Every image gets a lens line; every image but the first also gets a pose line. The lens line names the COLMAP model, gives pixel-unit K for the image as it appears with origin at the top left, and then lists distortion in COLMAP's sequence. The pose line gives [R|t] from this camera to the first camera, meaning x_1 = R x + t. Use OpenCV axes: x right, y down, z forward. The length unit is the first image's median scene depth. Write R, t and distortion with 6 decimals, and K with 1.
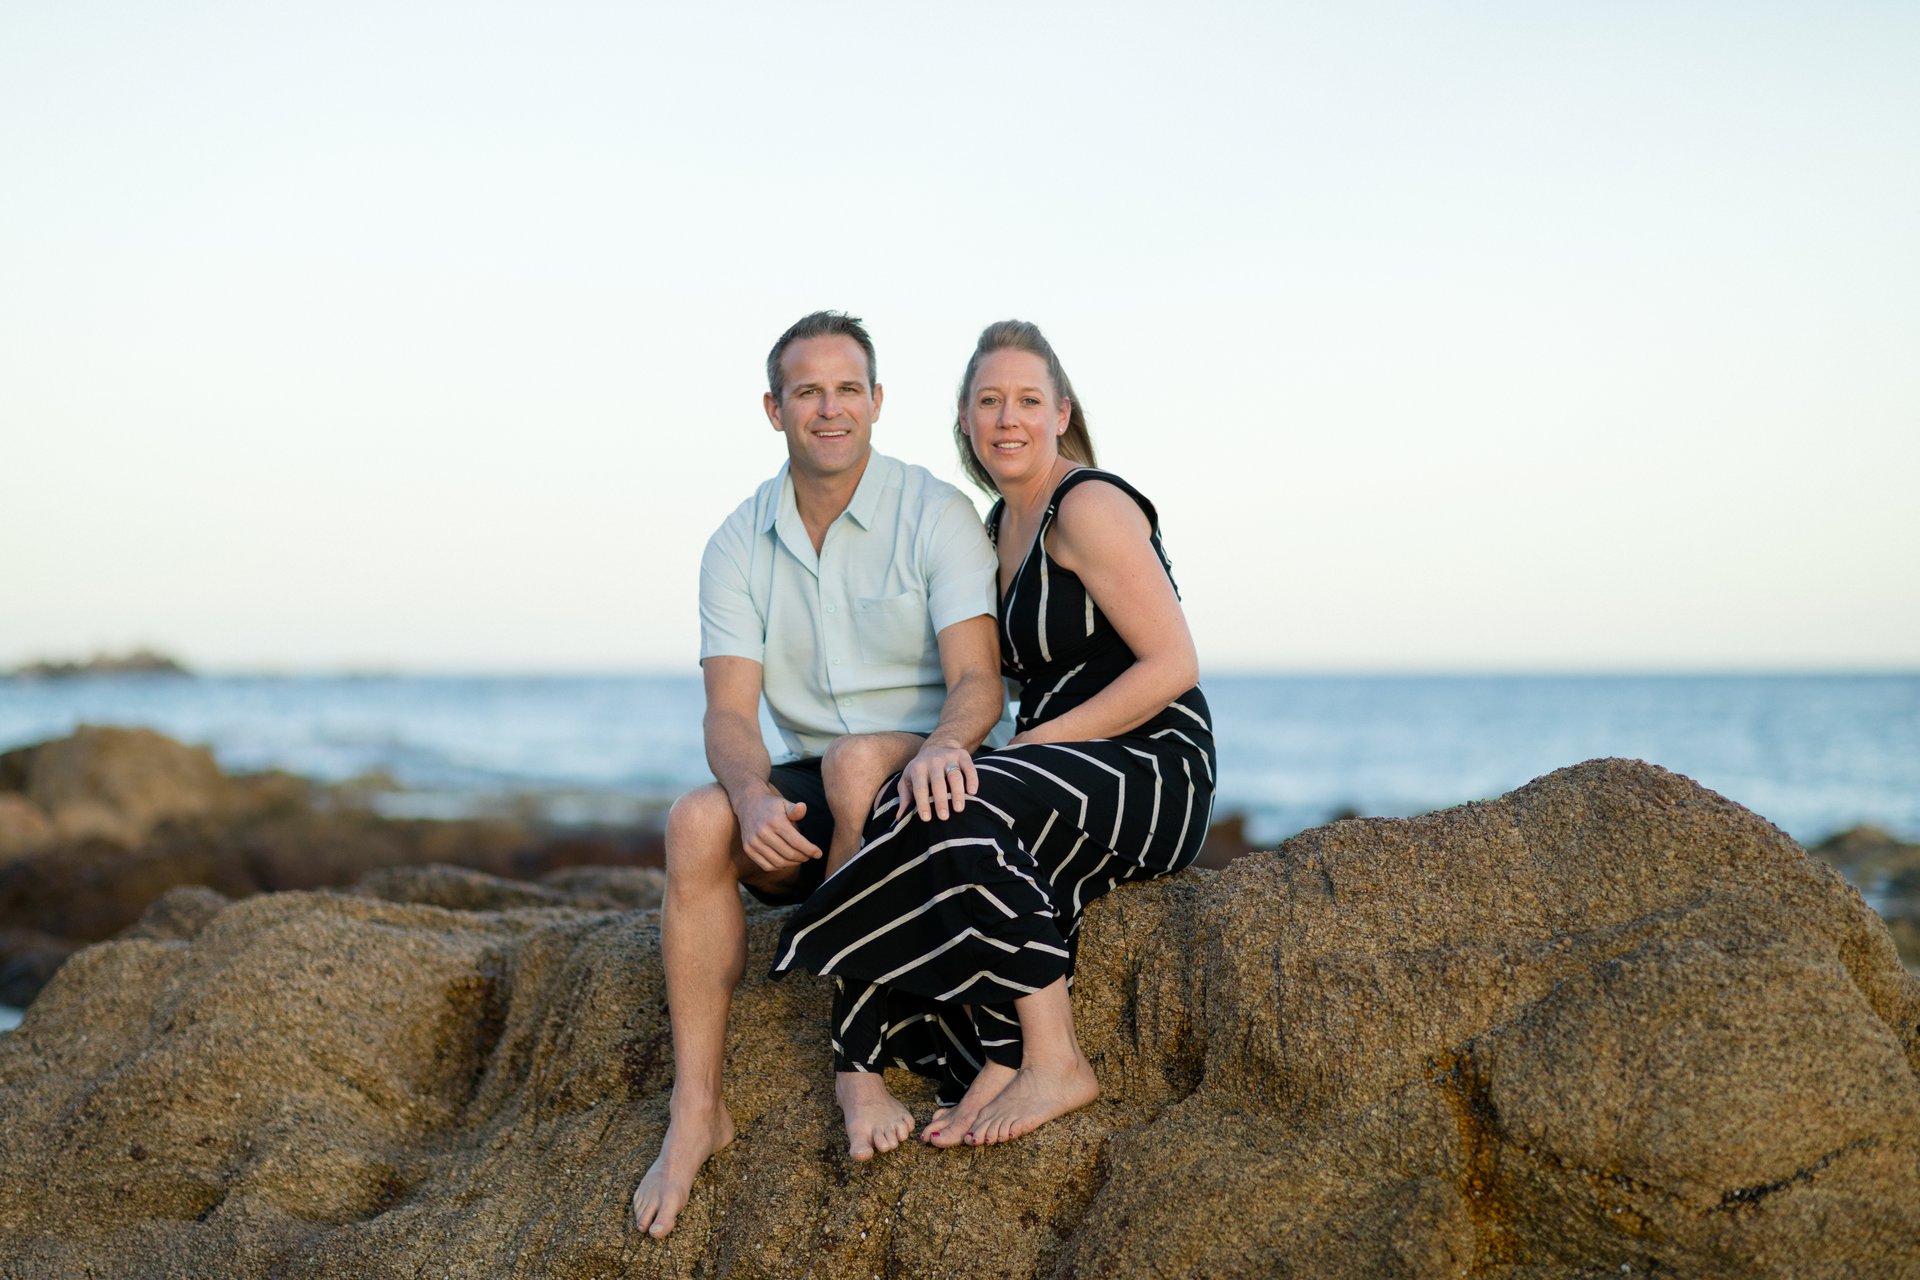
lens RADIAL K [[4540.8, 0, 946.7], [0, 4540.8, 645.3], [0, 0, 1]] dist [0.137800, 0.000000]
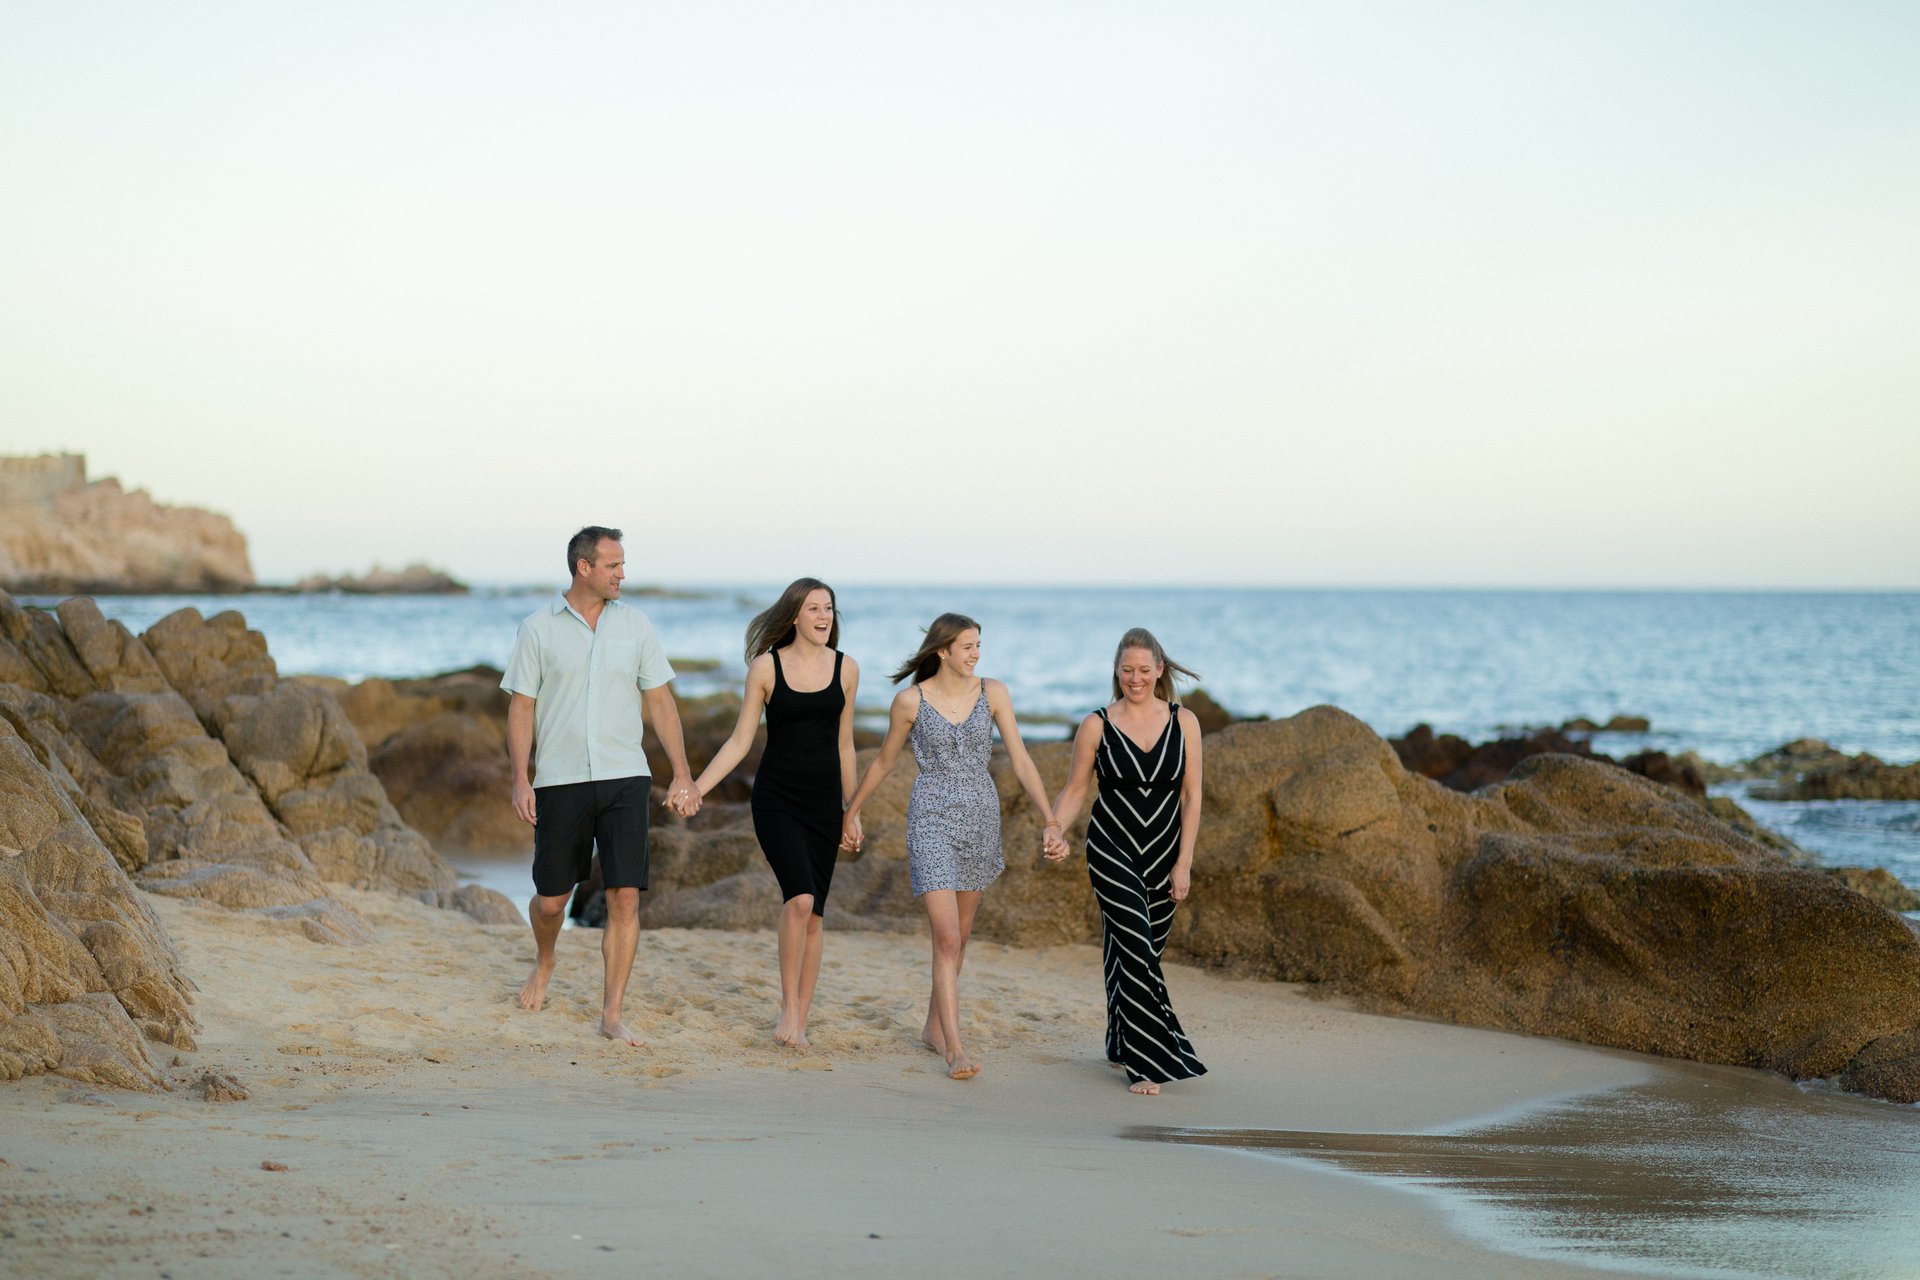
lens RADIAL K [[4540.8, 0, 963.7], [0, 4540.8, 636.6], [0, 0, 1]] dist [0.137800, 0.000000]
pose [[0.998749, 0.004937, -0.049756, 0.056305], [-0.004116, 0.999854, 0.016586, -0.077676], [0.049831, -0.016361, 0.998624, -2.296520]]
